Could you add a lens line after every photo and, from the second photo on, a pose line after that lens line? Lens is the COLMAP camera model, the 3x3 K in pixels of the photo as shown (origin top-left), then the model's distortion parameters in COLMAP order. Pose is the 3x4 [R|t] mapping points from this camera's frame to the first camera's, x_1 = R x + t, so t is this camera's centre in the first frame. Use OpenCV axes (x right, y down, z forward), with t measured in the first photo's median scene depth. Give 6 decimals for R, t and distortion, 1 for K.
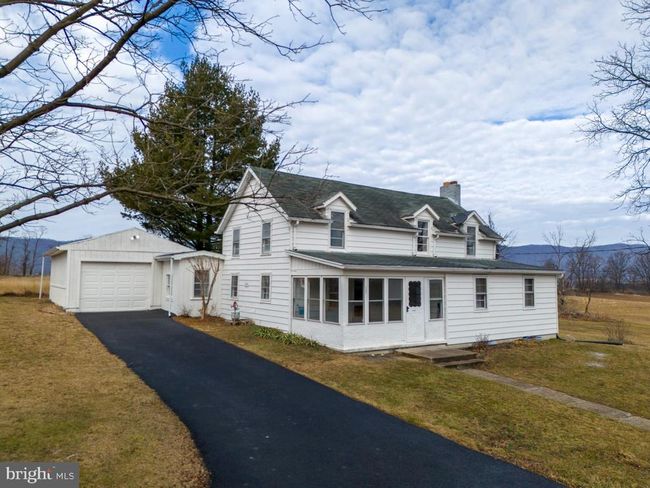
lens RADIAL K [[473.3, 0, 325.0], [0, 473.3, 244.0], [0, 0, 1]] dist [0.060058, -0.002278]
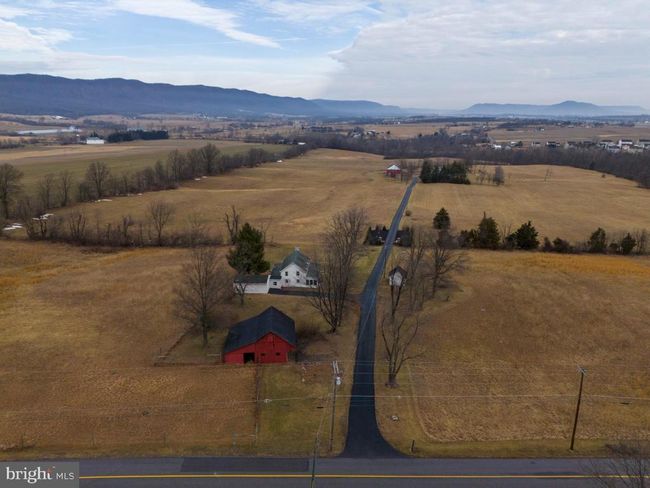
lens RADIAL K [[473.3, 0, 325.0], [0, 473.3, 244.0], [0, 0, 1]] dist [0.060058, -0.002278]
pose [[0.591537, -0.185553, 0.784636, -4.931233], [-0.054294, 0.961783, 0.268377, -2.174288], [-0.804447, -0.201356, 0.558856, -2.838827]]
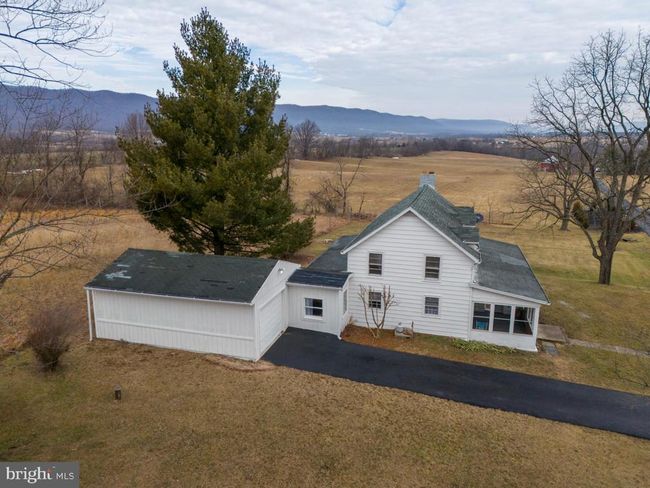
lens RADIAL K [[473.3, 0, 325.0], [0, 473.3, 244.0], [0, 0, 1]] dist [0.060058, -0.002278]
pose [[0.768942, -0.115326, 0.628831, -1.159640], [-0.051949, 0.969072, 0.241250, -0.377110], [-0.637205, -0.218175, 0.739168, 0.253272]]
